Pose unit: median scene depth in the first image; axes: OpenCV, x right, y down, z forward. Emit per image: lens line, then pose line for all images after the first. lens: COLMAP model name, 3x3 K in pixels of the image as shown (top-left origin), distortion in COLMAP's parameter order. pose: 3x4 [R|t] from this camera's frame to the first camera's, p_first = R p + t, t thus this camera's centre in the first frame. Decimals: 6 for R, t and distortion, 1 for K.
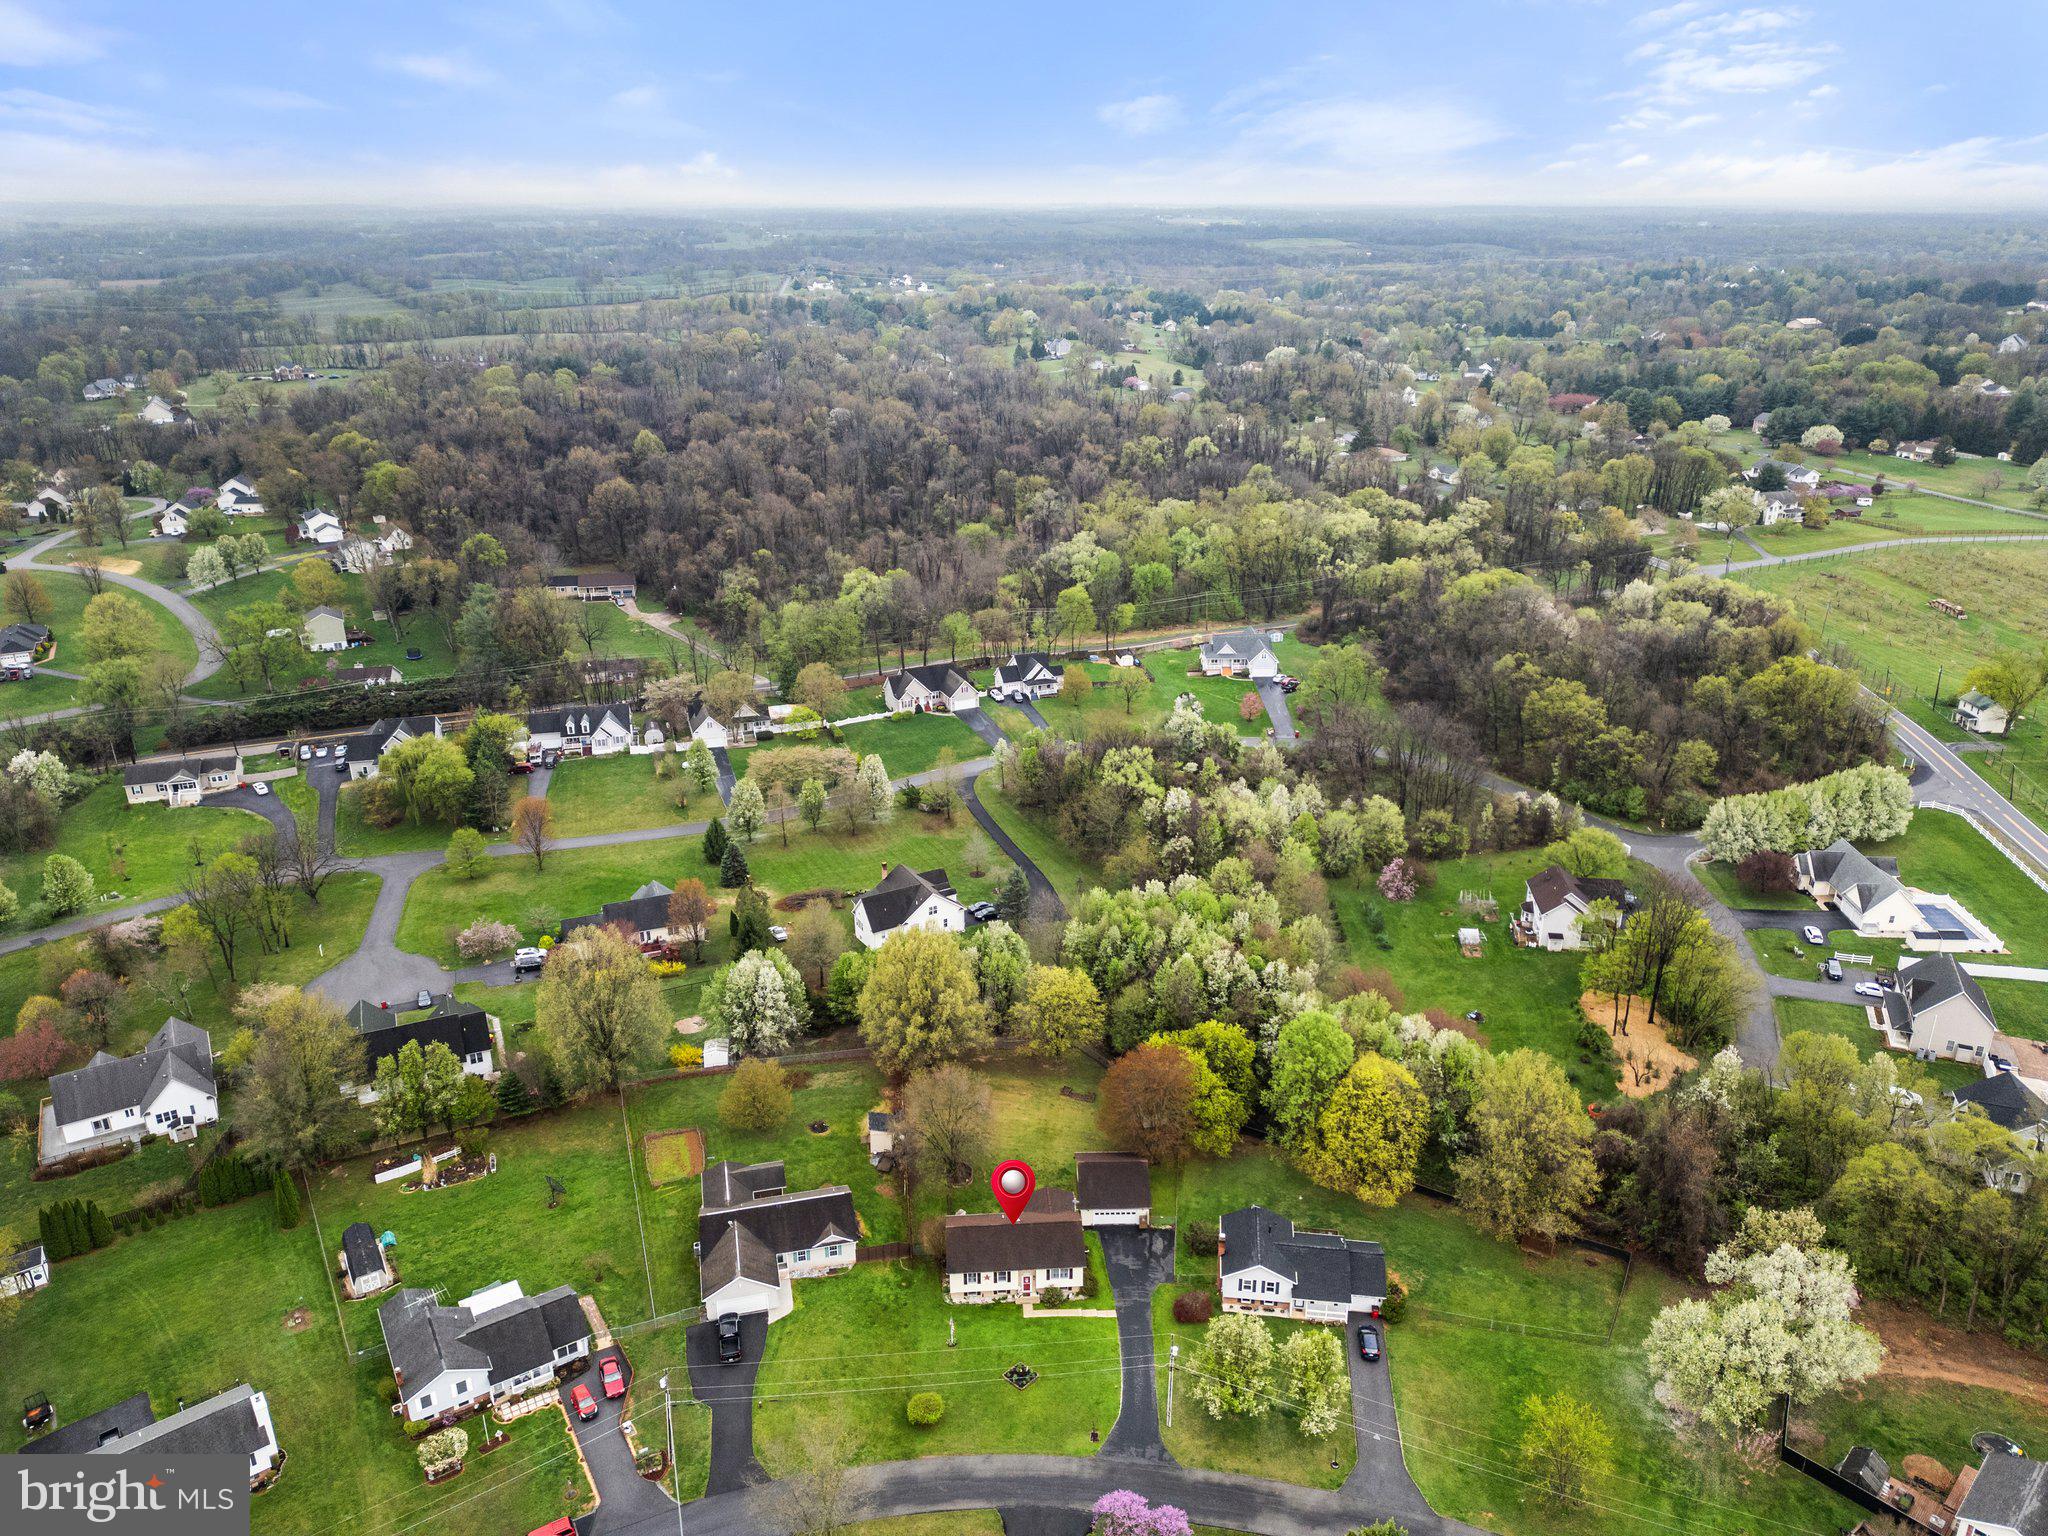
lens RADIAL K [[1373.5, 0, 1024.0], [0, 1373.5, 768.0], [0, 0, 1]] dist [0.055575, -0.071366]
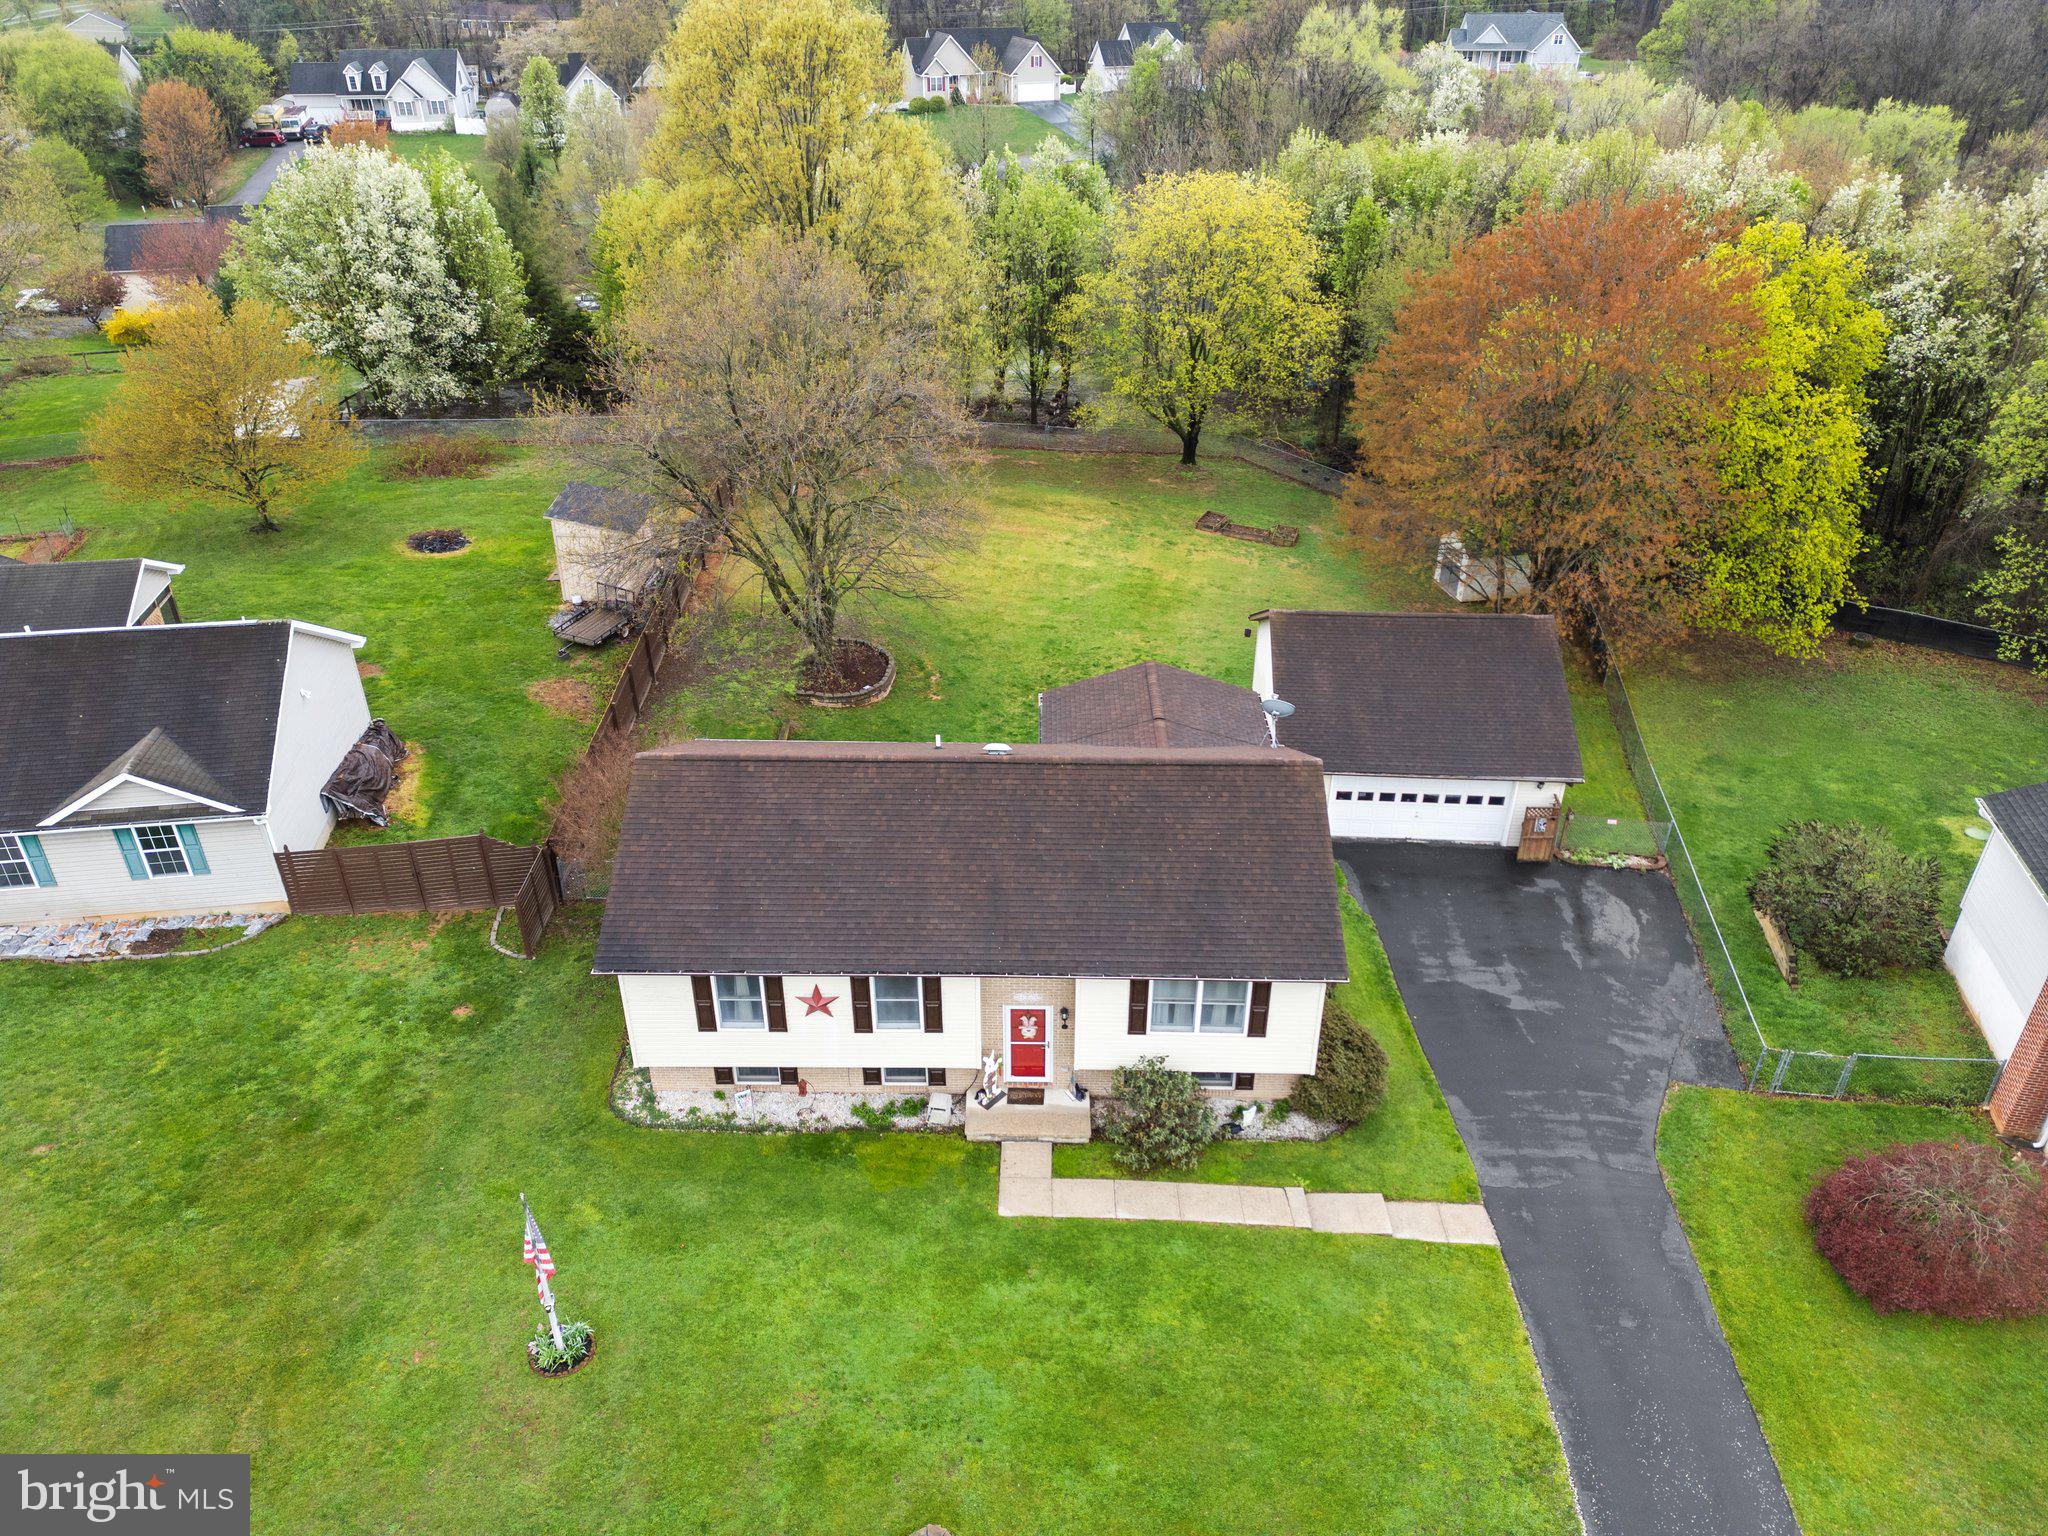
lens RADIAL K [[1486.2, 0, 985.7], [0, 1486.2, 736.6], [0, 0, 1]] dist [0.039130, -0.003990]
pose [[0.994903, 0.042811, -0.091297, 0.013647], [-0.027745, 0.986674, 0.160326, 0.294848], [0.096944, -0.156975, 0.982833, 0.795143]]
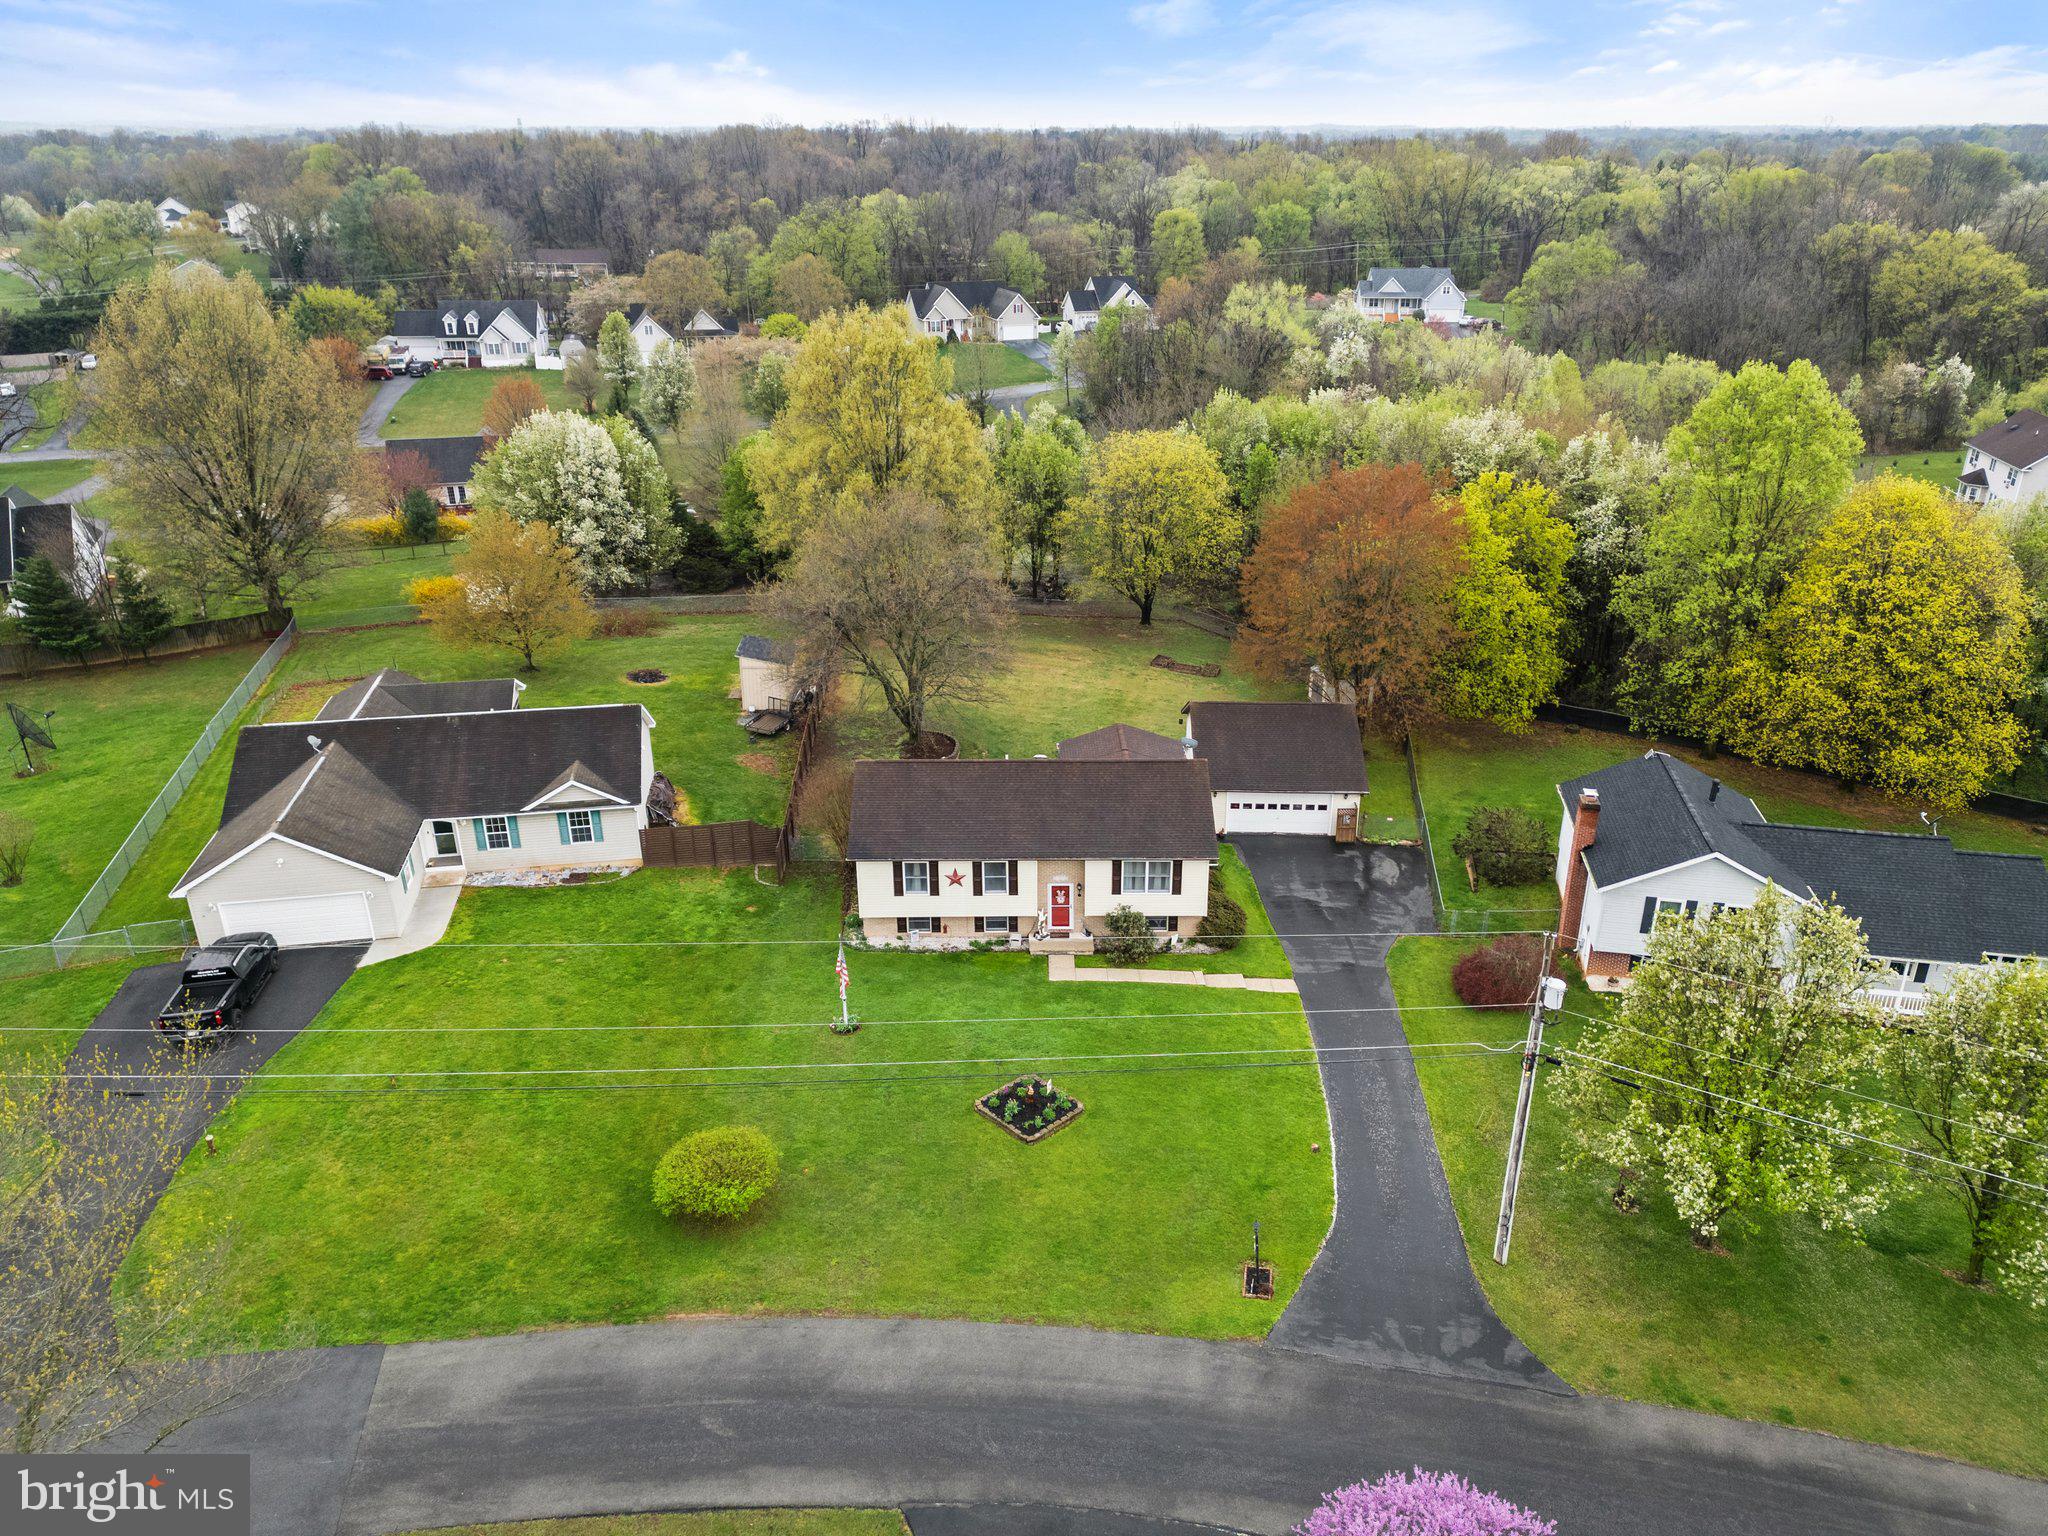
lens RADIAL K [[1445.0, 0, 1022.5], [0, 1445.0, 723.6], [0, 0, 1]] dist [0.086388, -0.088066]
pose [[0.998198, 0.020194, -0.056500, 0.013200], [-0.018239, 0.999224, 0.034909, 0.307910], [0.057161, -0.033816, 0.997792, 0.598833]]
